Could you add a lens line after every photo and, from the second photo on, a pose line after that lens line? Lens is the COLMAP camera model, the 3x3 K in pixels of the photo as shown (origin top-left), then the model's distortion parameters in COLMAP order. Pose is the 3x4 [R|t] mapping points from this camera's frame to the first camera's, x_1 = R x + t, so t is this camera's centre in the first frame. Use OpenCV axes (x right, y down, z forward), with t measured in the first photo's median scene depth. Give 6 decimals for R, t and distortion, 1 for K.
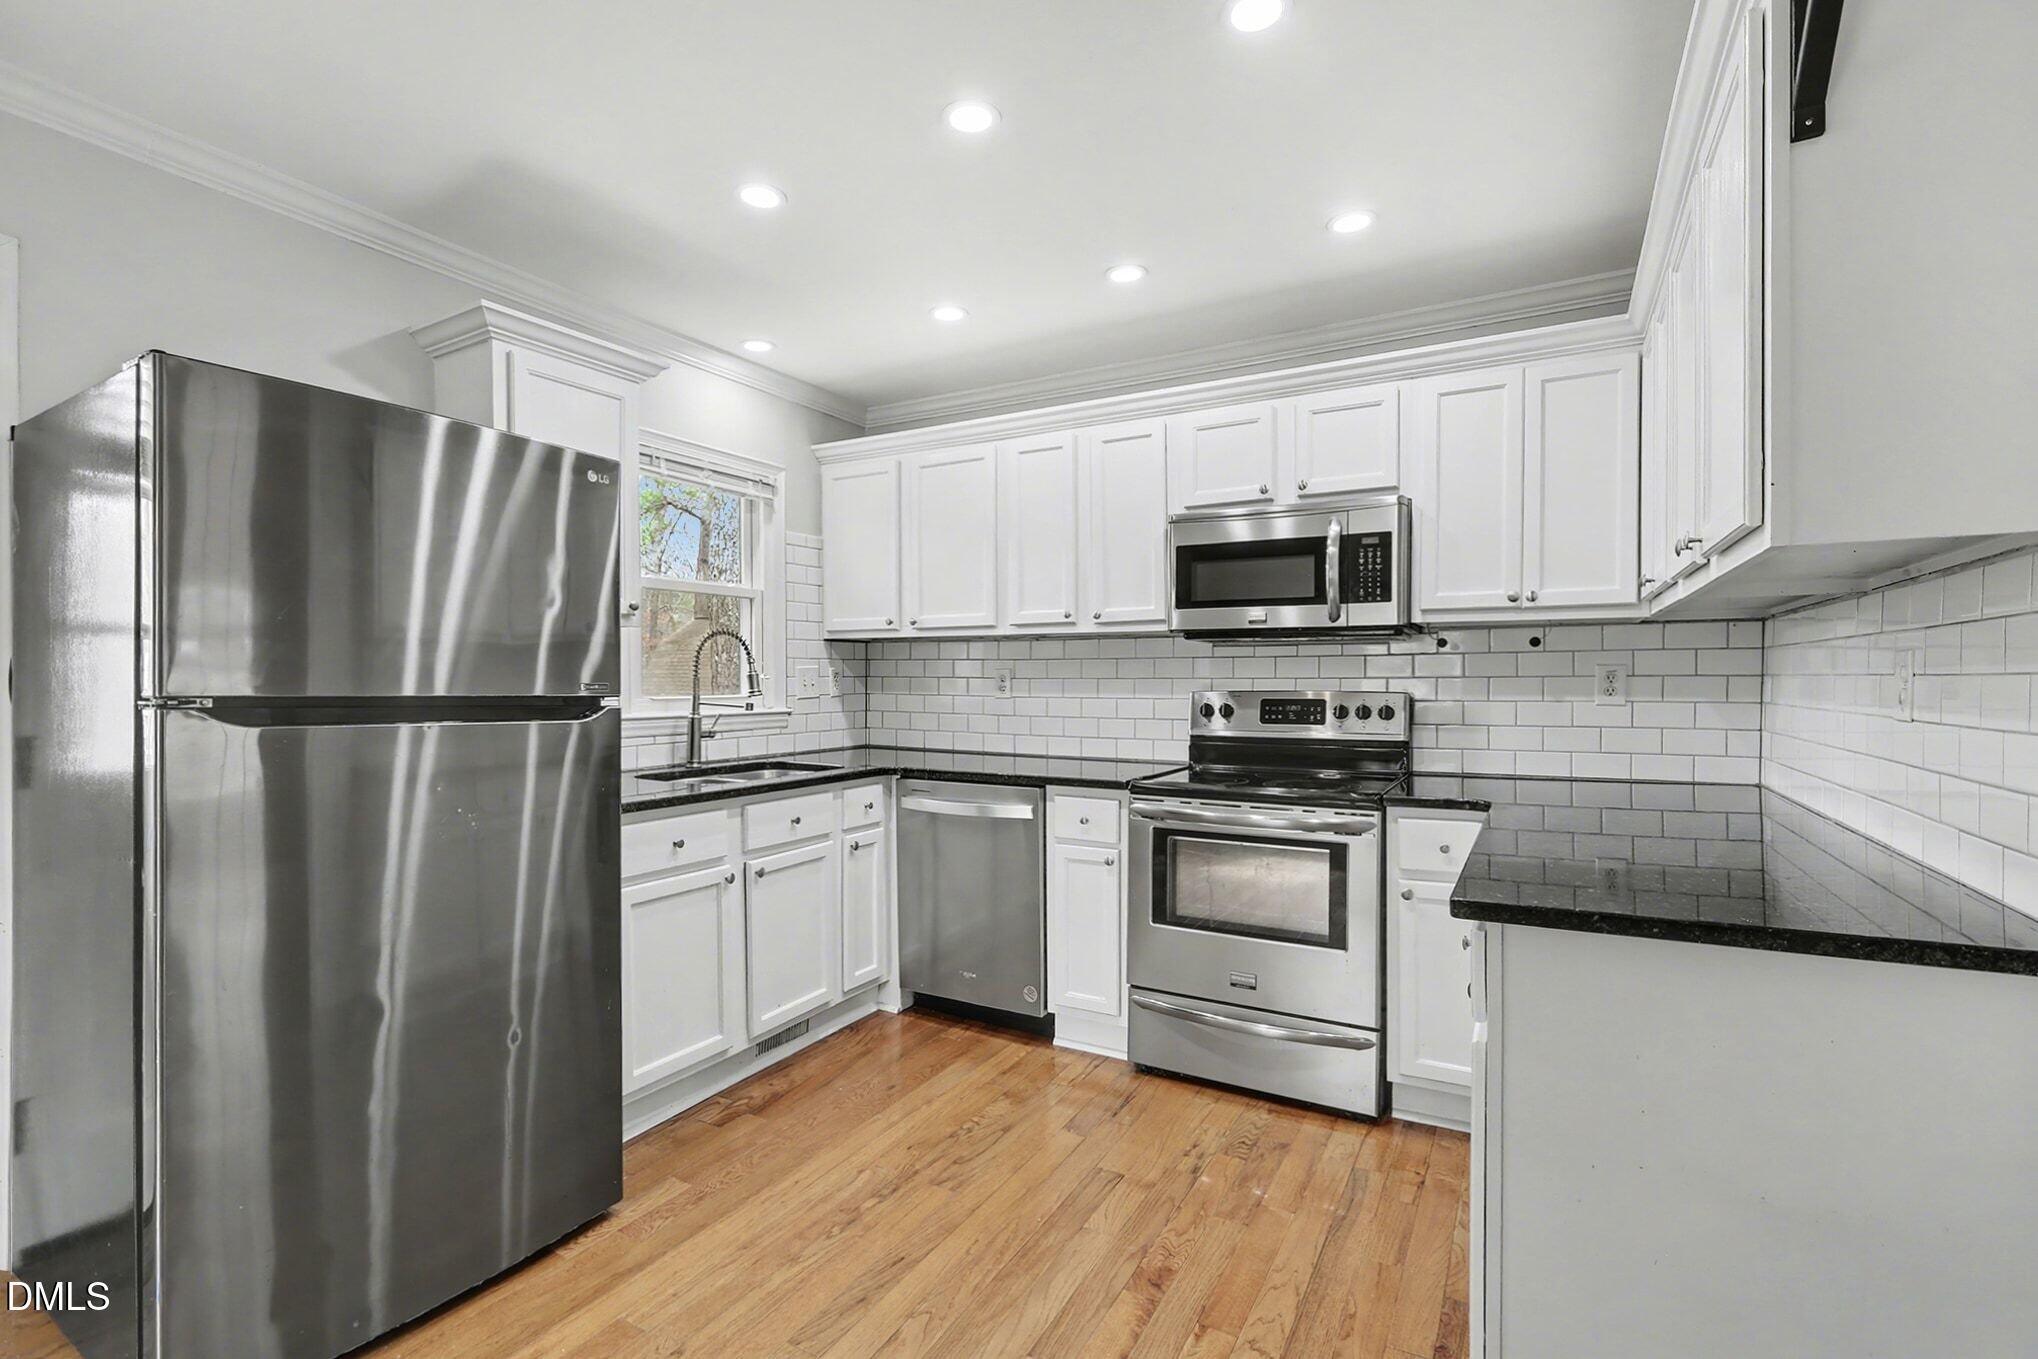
lens RADIAL K [[931.1, 0, 1019.0], [0, 931.1, 679.5], [0, 0, 1]] dist [0.004442, 0.000314]
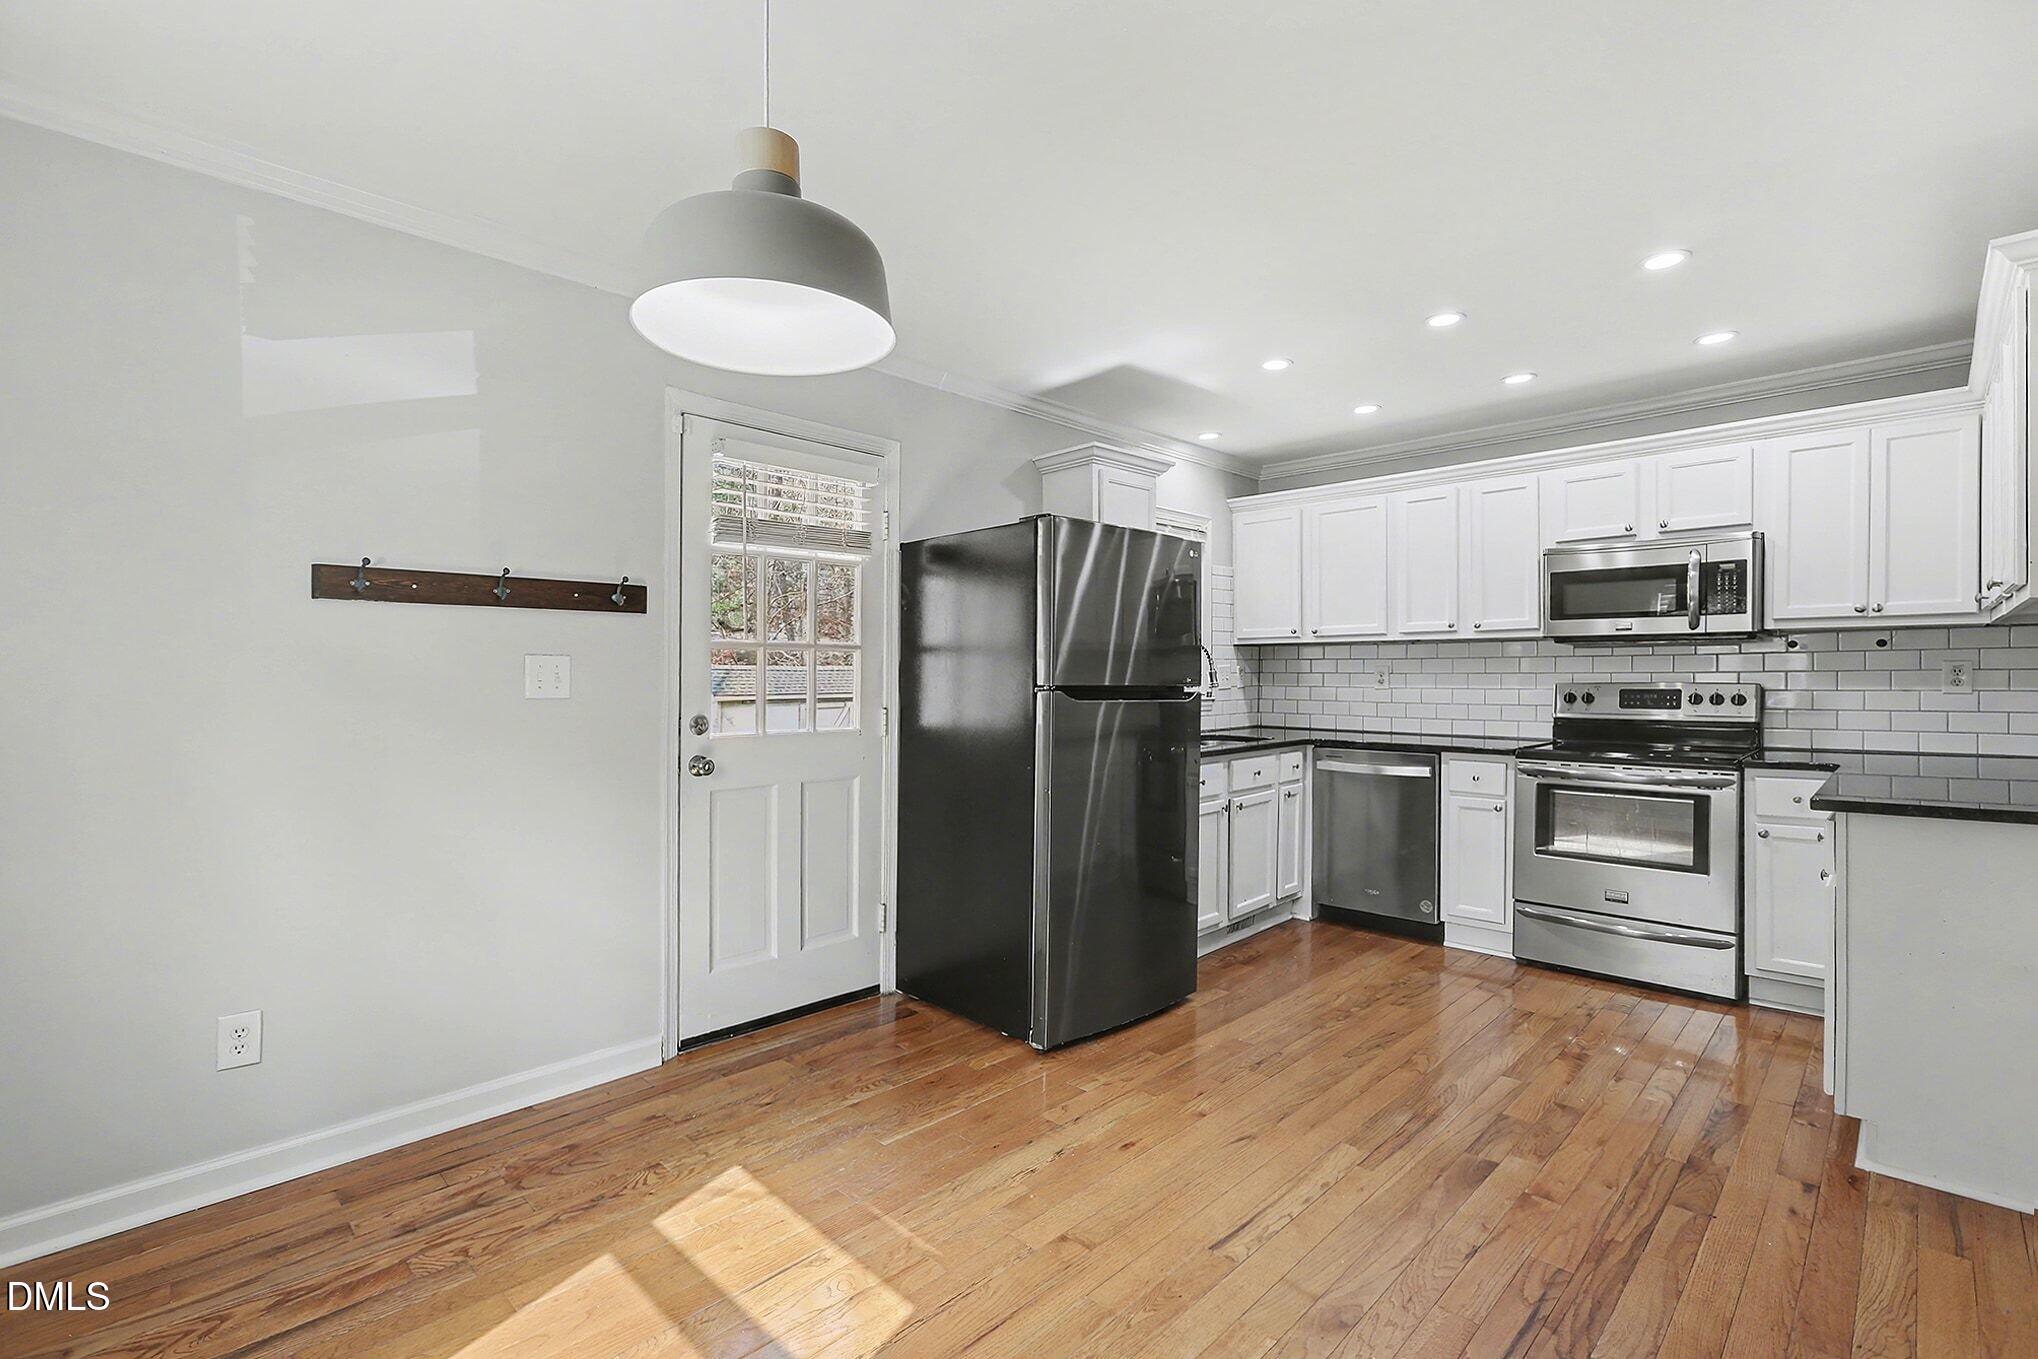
lens RADIAL K [[926.0, 0, 987.6], [0, 926.0, 679.3], [0, 0, 1]] dist [-0.001496, 0.000152]
pose [[0.962452, -0.000917, -0.271449, -0.254922], [0.001607, 0.999996, 0.002322, 0.003613], [0.271446, -0.002671, 0.962450, -0.501503]]
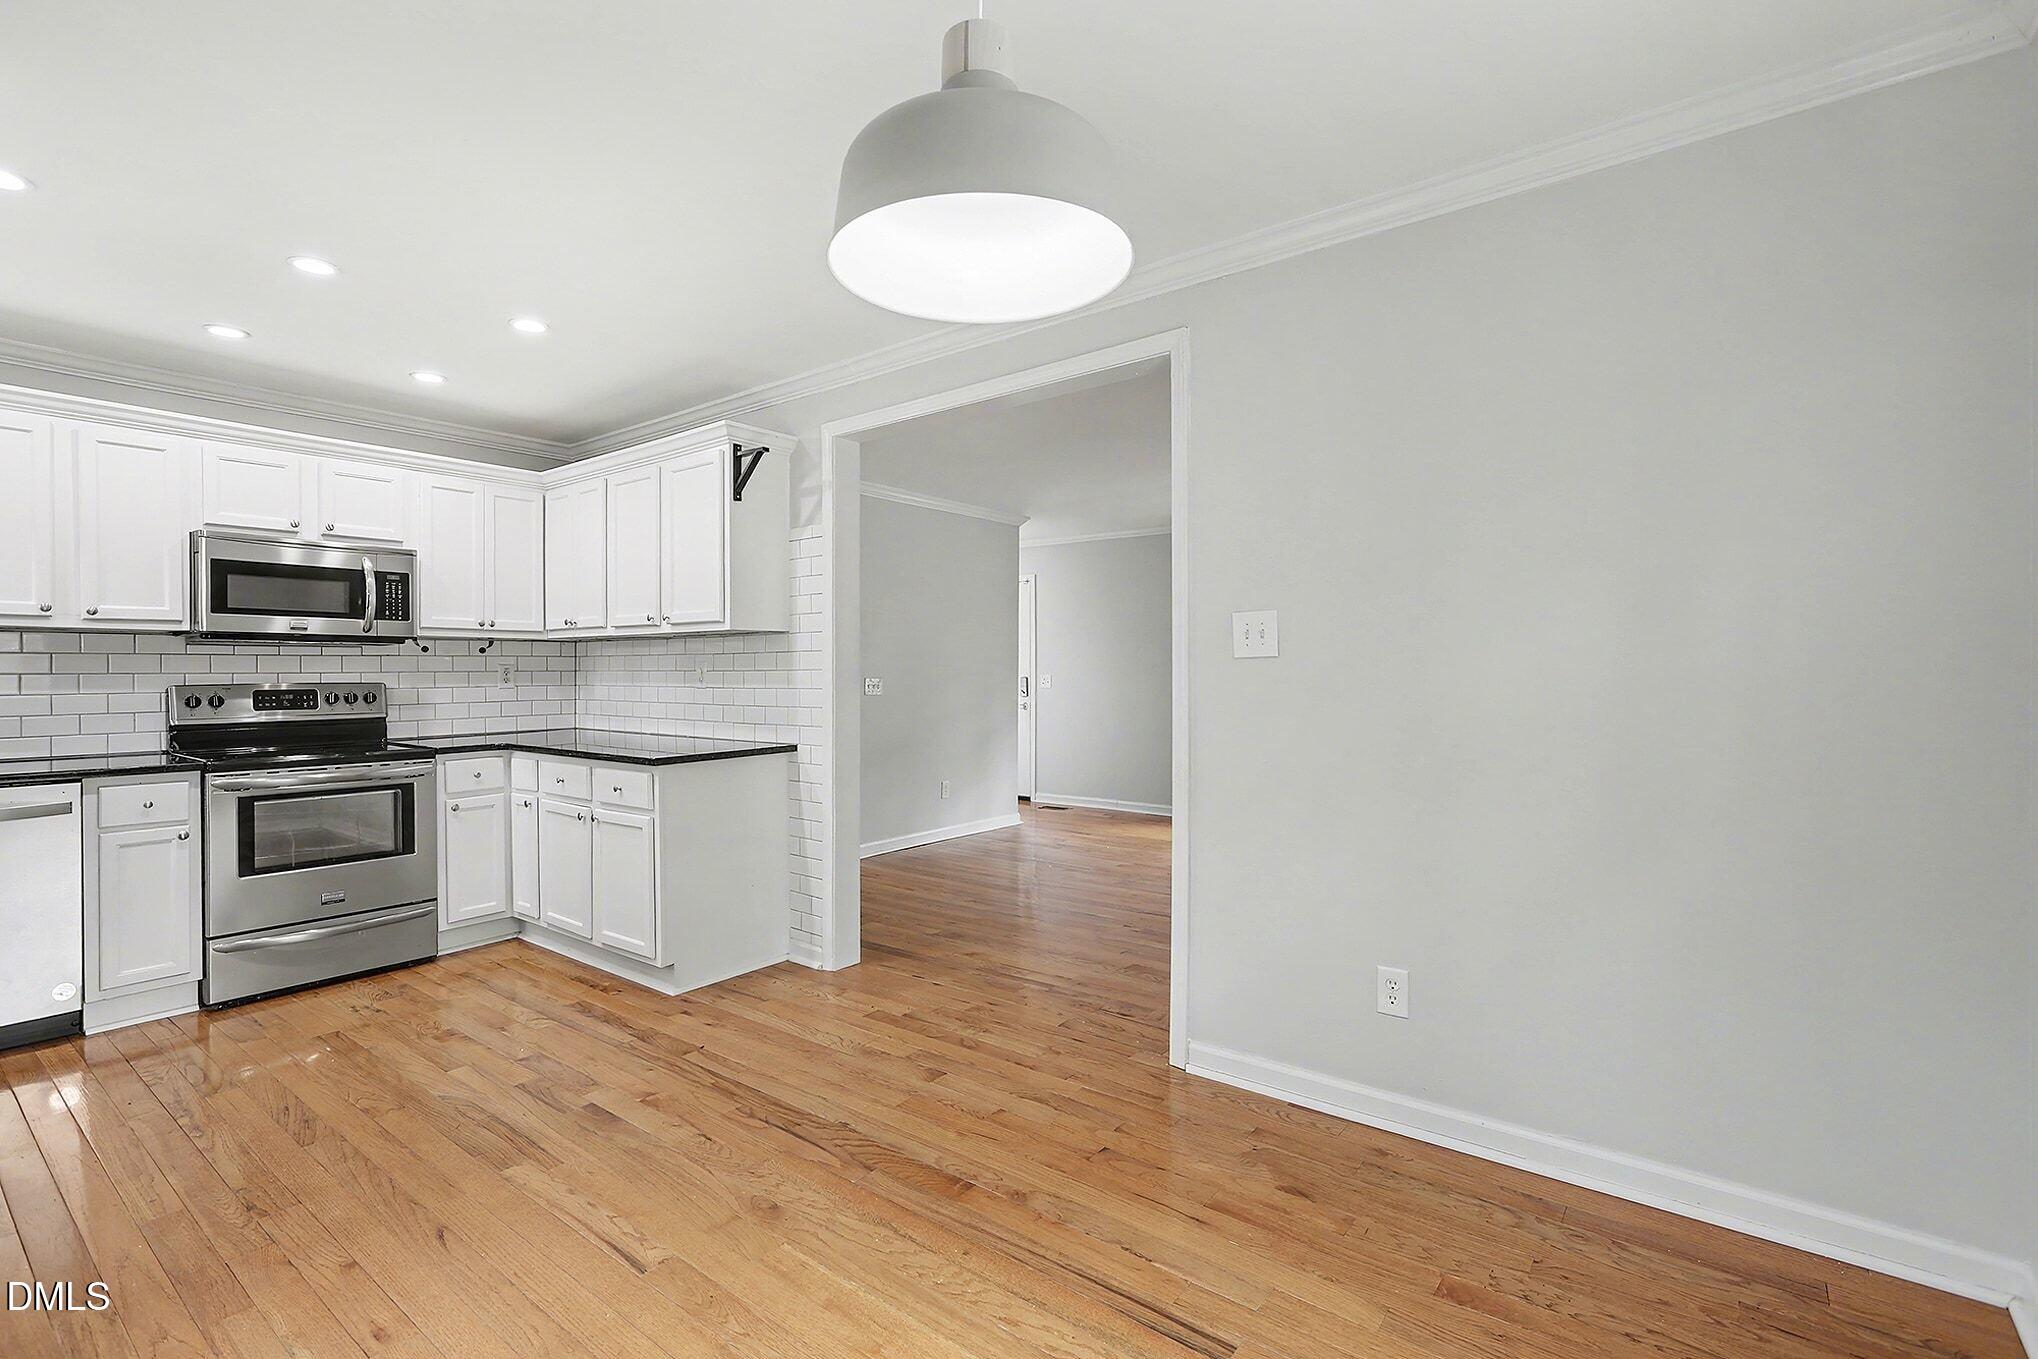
lens RADIAL K [[924.3, 0, 1017.7], [0, 924.3, 690.0], [0, 0, 1]] dist [0.020693, 0.000051]
pose [[0.145188, -0.019147, 0.989219, -0.884112], [0.006469, 0.999810, 0.018402, 0.005139], [-0.989383, 0.003728, 0.145284, -0.161425]]
